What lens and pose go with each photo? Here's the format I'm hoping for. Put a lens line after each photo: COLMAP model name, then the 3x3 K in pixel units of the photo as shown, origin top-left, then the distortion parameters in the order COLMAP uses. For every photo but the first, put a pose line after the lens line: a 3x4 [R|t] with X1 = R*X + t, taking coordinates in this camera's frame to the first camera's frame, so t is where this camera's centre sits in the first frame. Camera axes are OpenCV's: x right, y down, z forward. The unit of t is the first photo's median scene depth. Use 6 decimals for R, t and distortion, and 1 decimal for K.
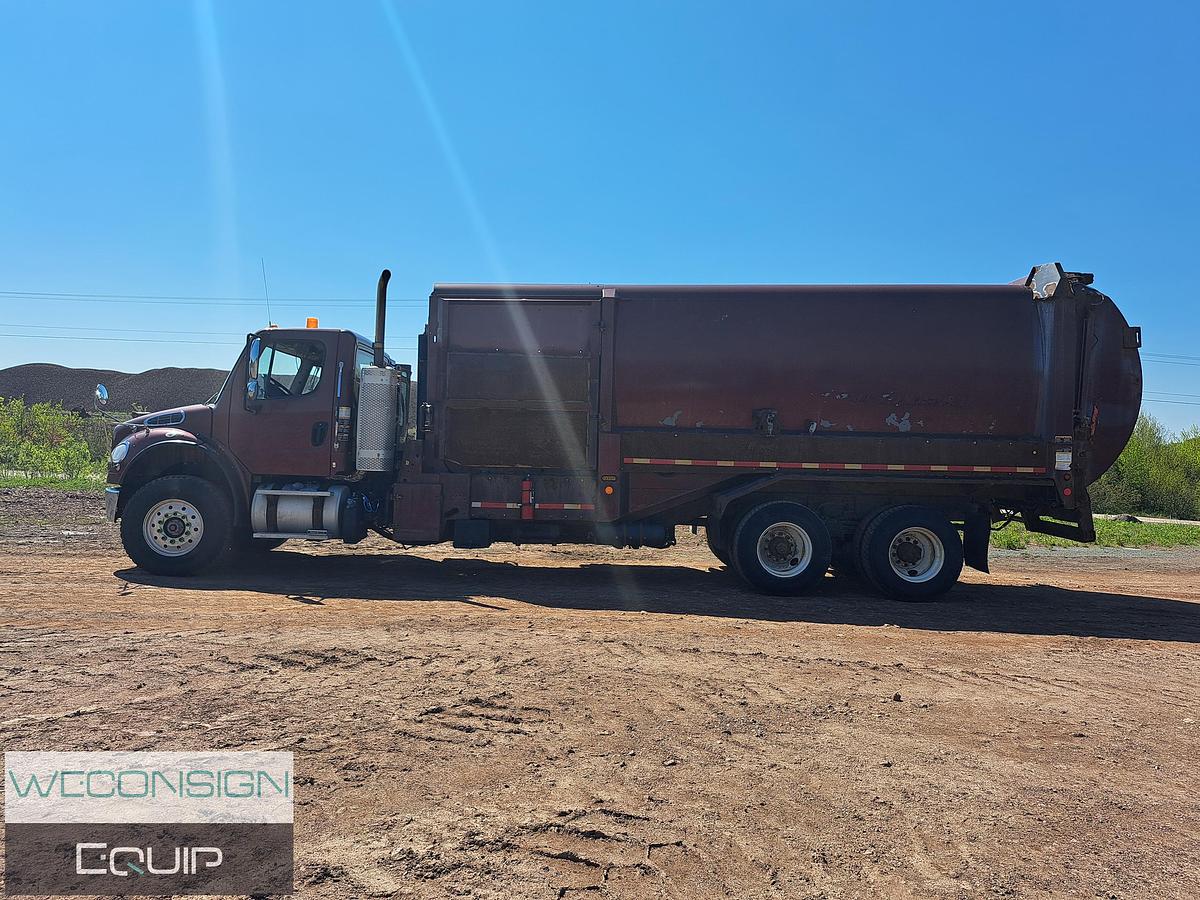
lens RADIAL K [[935.2, 0, 608.7], [0, 935.2, 438.0], [0, 0, 1]] dist [0.096556, -0.110311]
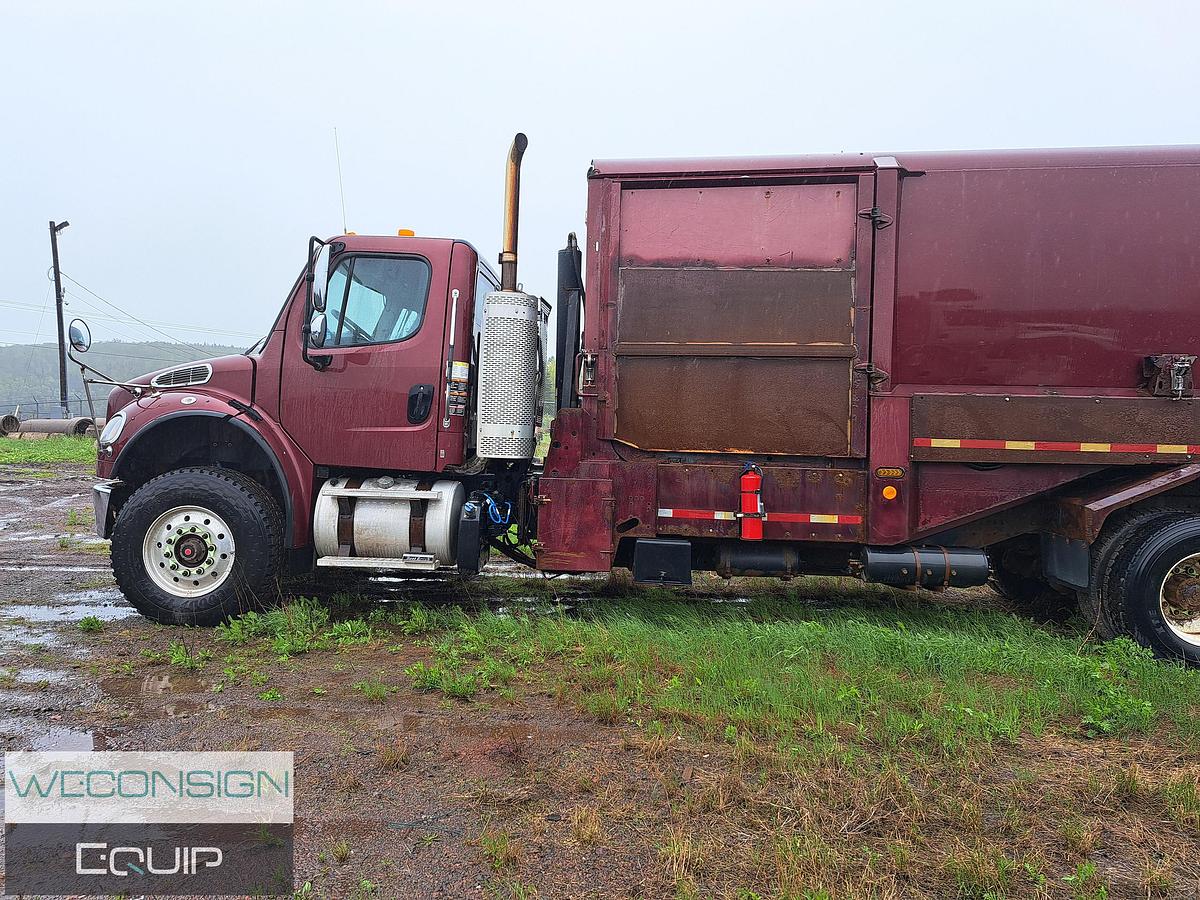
lens RADIAL K [[935.2, 0, 612.3], [0, 935.2, 421.8], [0, 0, 1]] dist [0.096556, -0.110311]
pose [[0.993156, -0.001896, -0.116781, -0.105365], [0.003047, 0.999949, 0.009678, 0.004953], [0.116756, -0.009968, 0.993111, 0.391537]]
